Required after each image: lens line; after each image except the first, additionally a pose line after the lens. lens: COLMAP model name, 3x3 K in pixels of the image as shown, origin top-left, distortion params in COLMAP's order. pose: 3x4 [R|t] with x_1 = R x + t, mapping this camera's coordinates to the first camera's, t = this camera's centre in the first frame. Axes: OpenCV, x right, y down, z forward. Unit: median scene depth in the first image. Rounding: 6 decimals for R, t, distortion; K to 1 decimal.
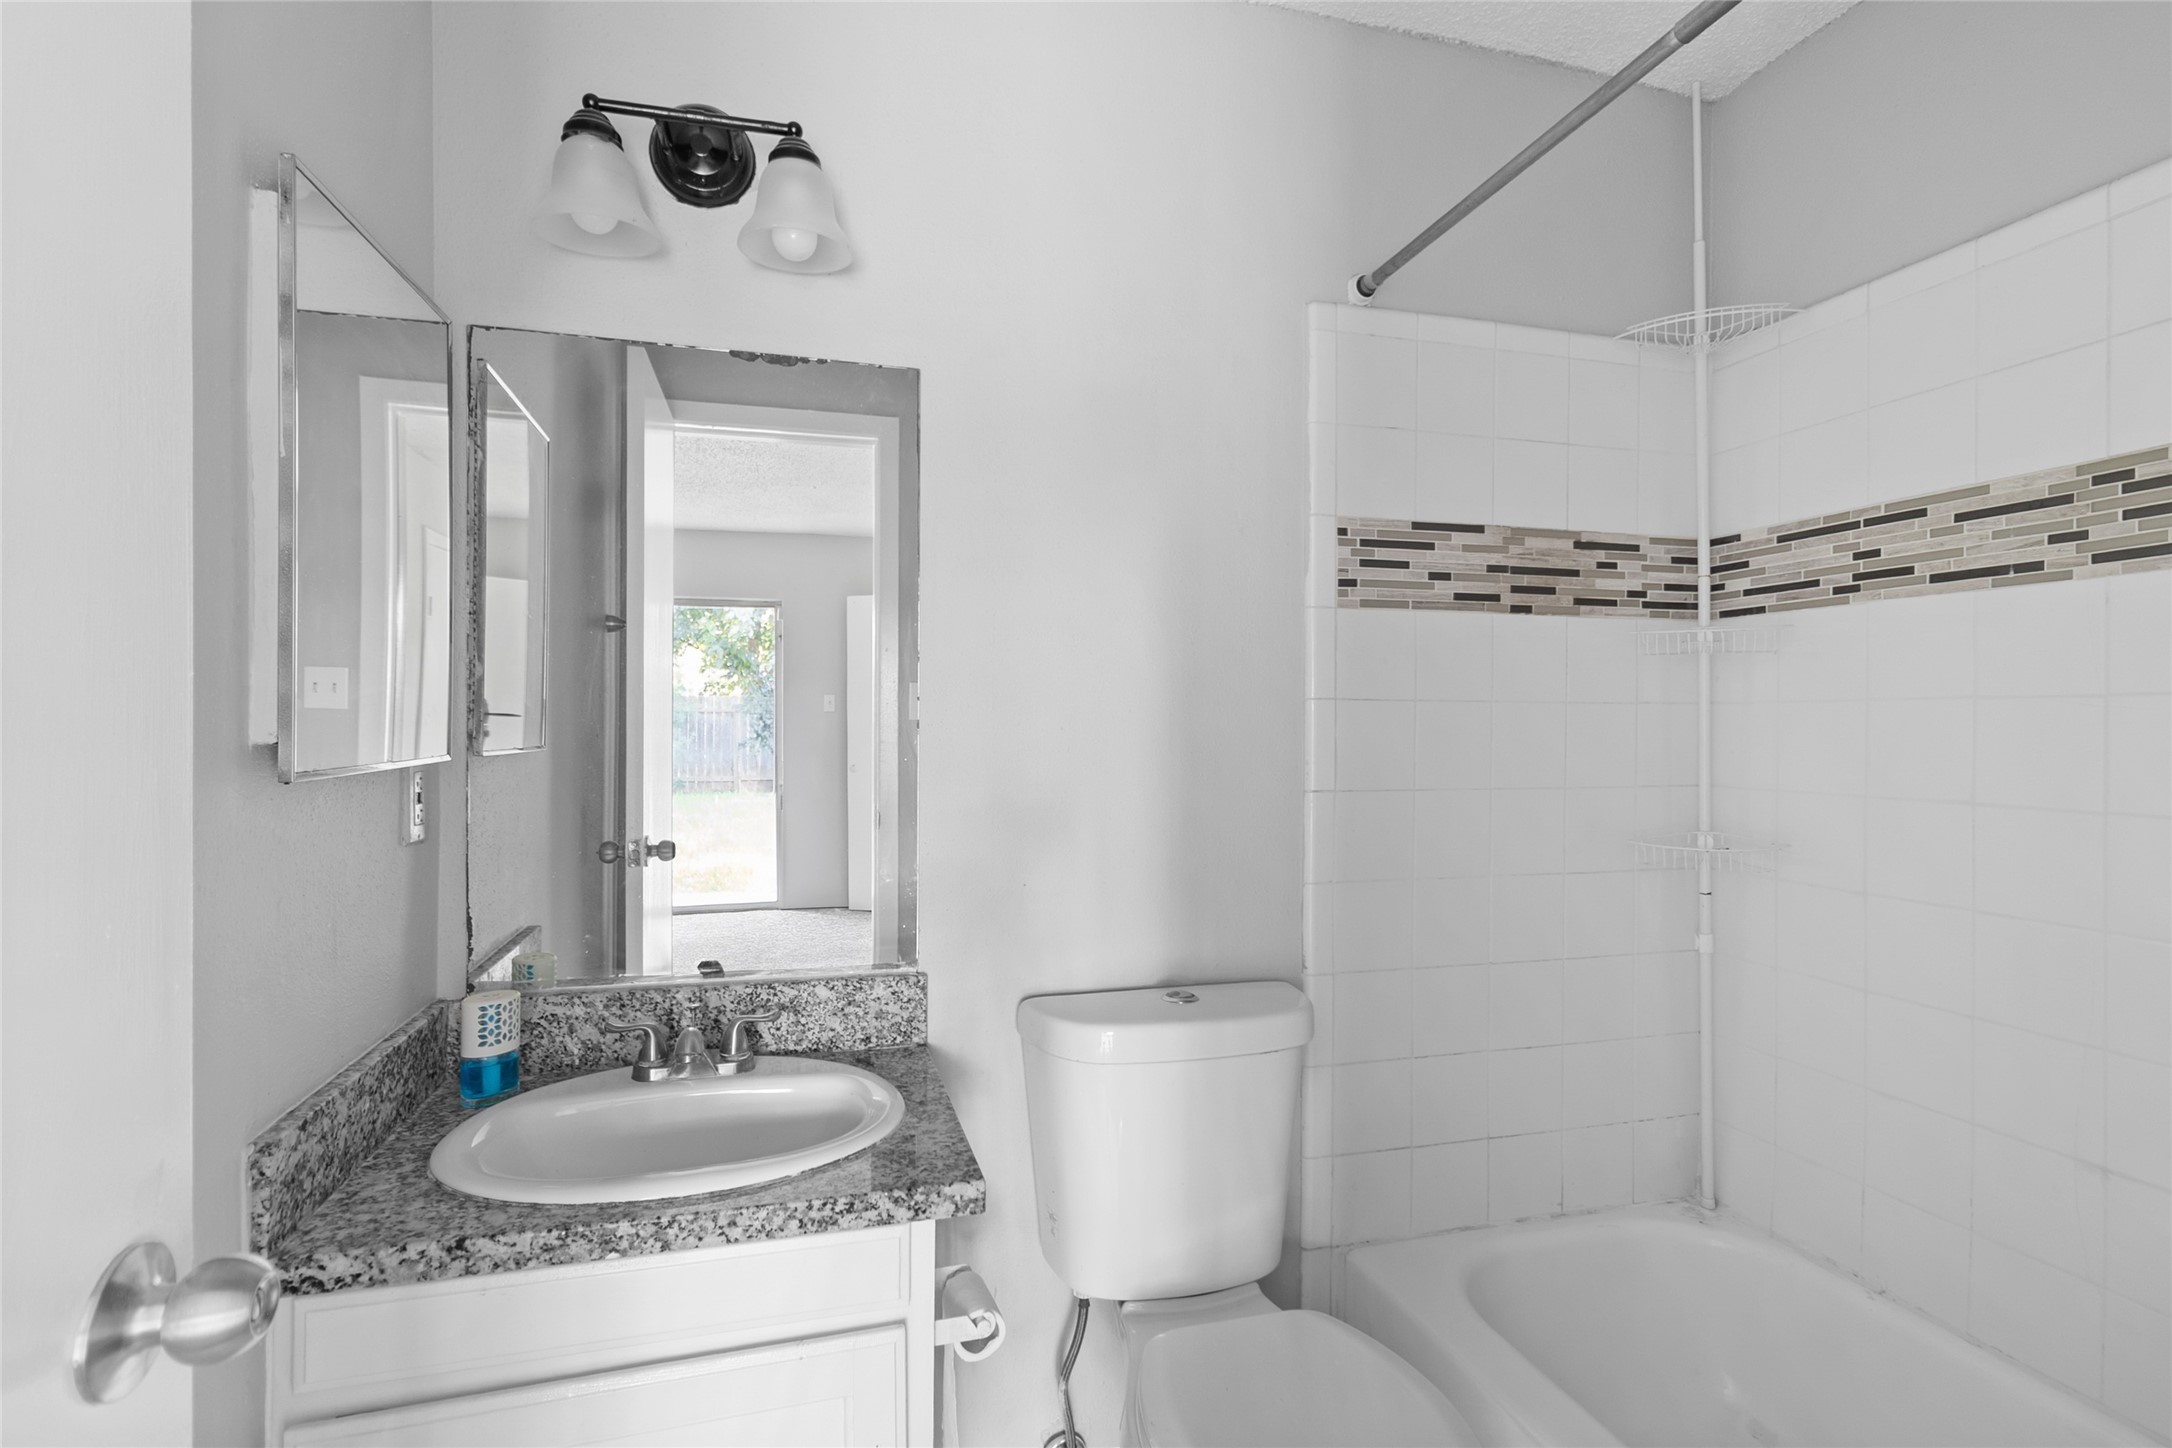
lens RADIAL K [[1023.1, 0, 1088.5], [0, 1023.1, 722.5], [0, 0, 1]] dist [0.004730, 0.000085]
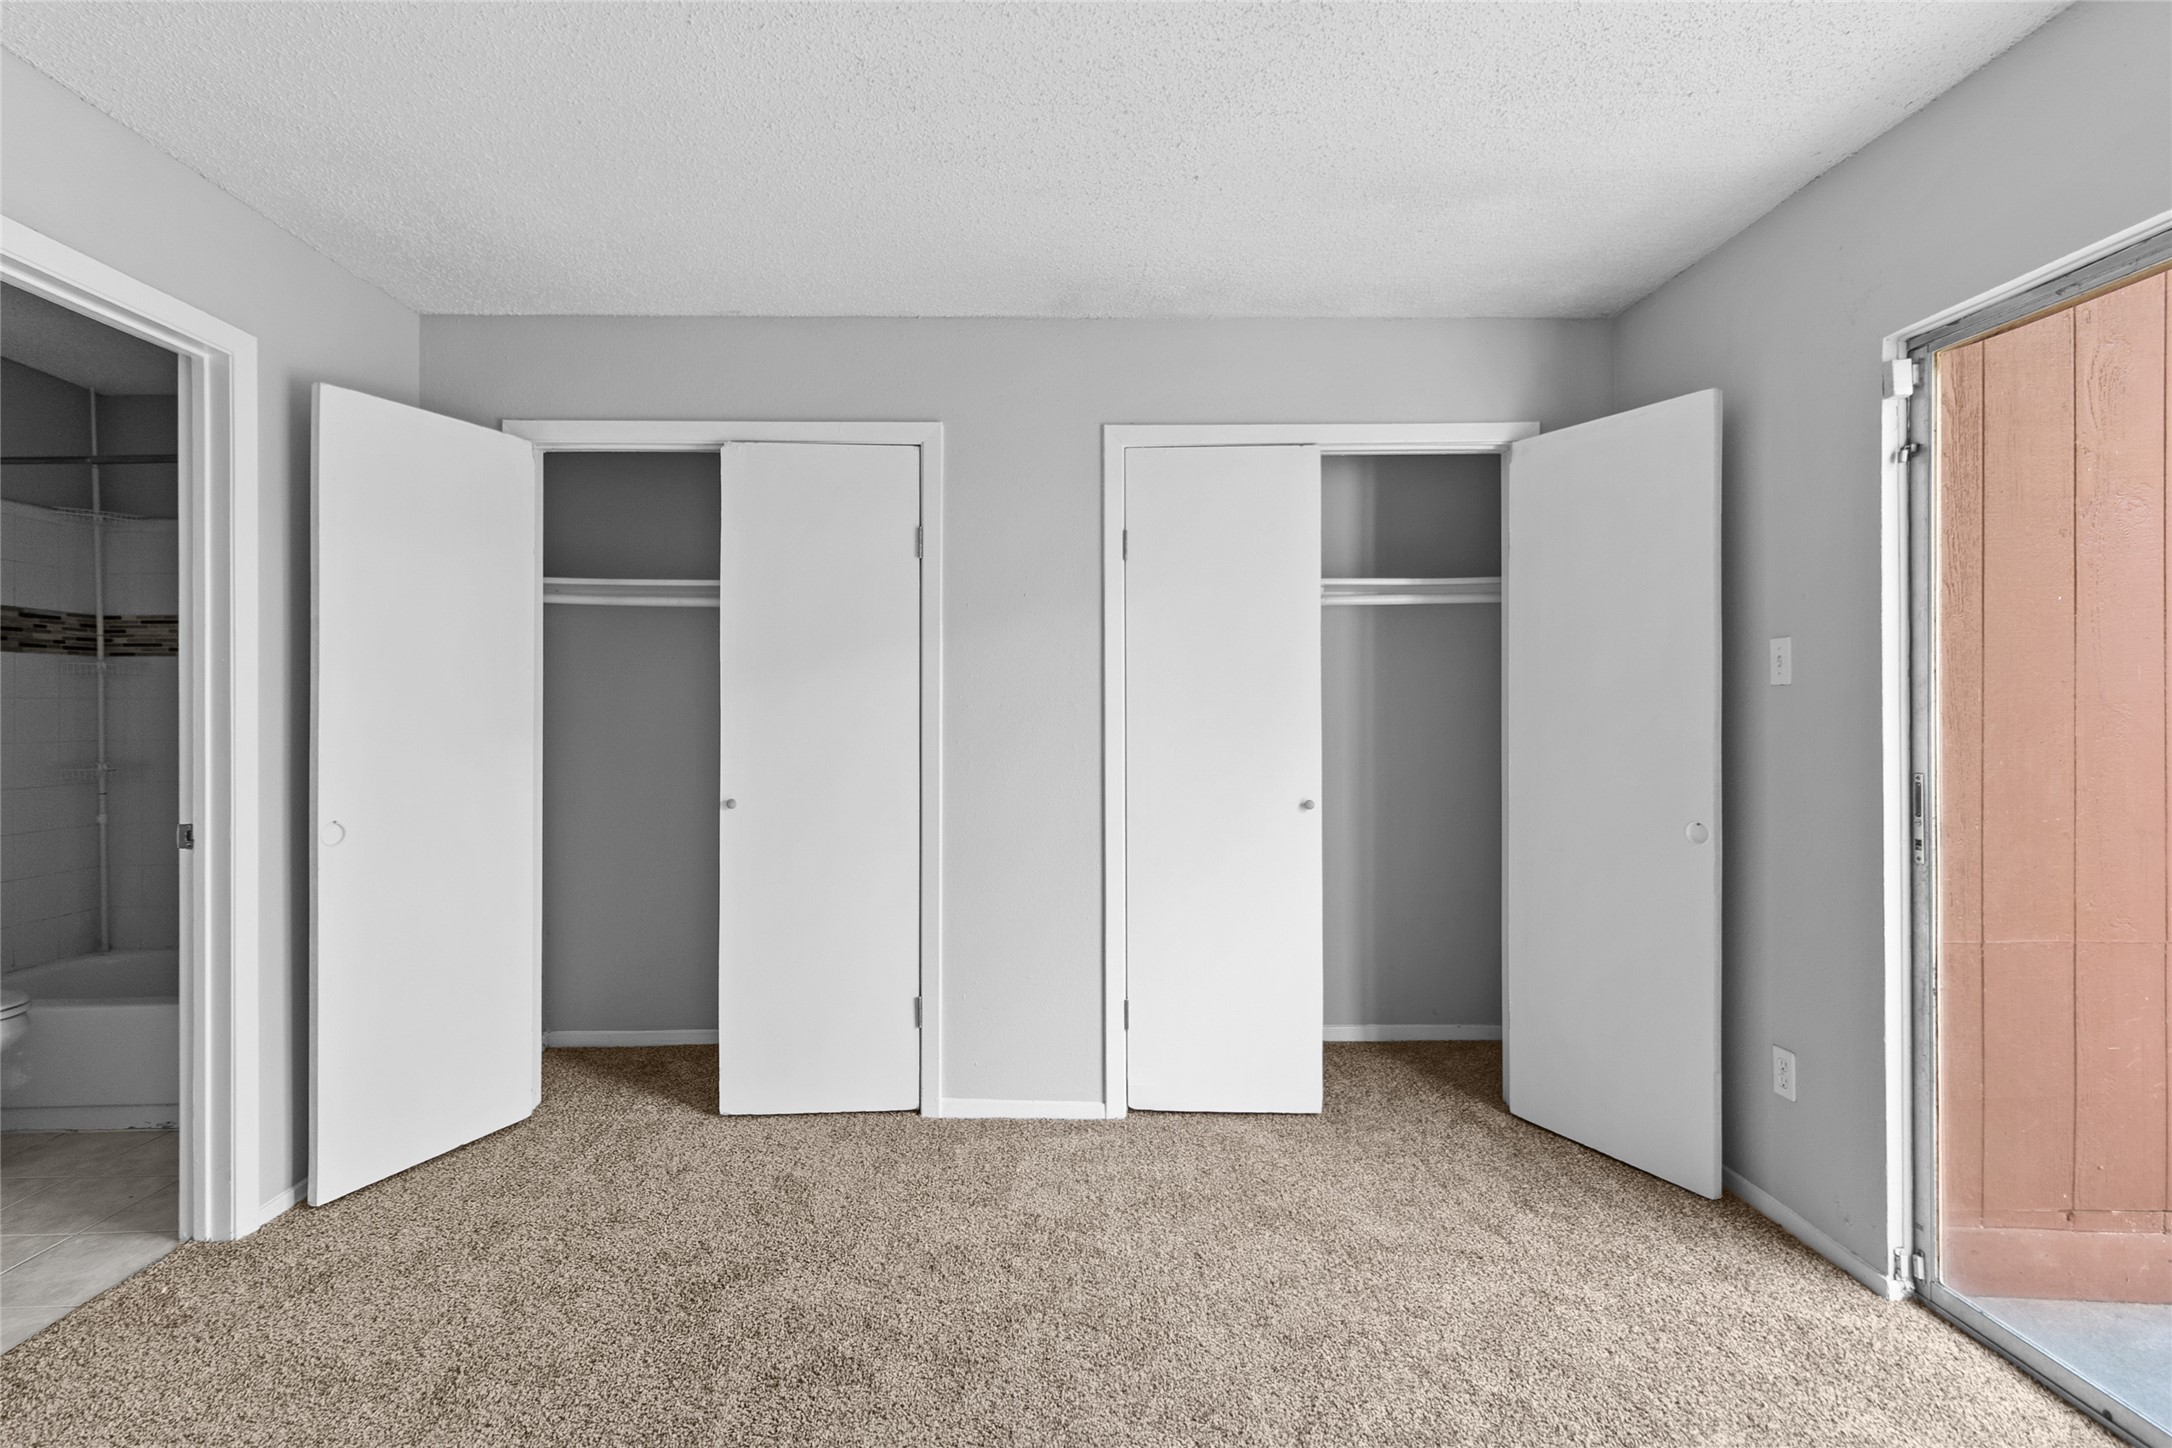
lens RADIAL K [[1023.1, 0, 1087.9], [0, 1023.1, 726.8], [0, 0, 1]] dist [0.004730, 0.000085]
pose [[0.262984, -0.005081, 0.964787, -0.862053], [0.005144, 0.999979, 0.003864, 0.039647], [-0.964786, 0.003947, 0.263005, -1.442400]]
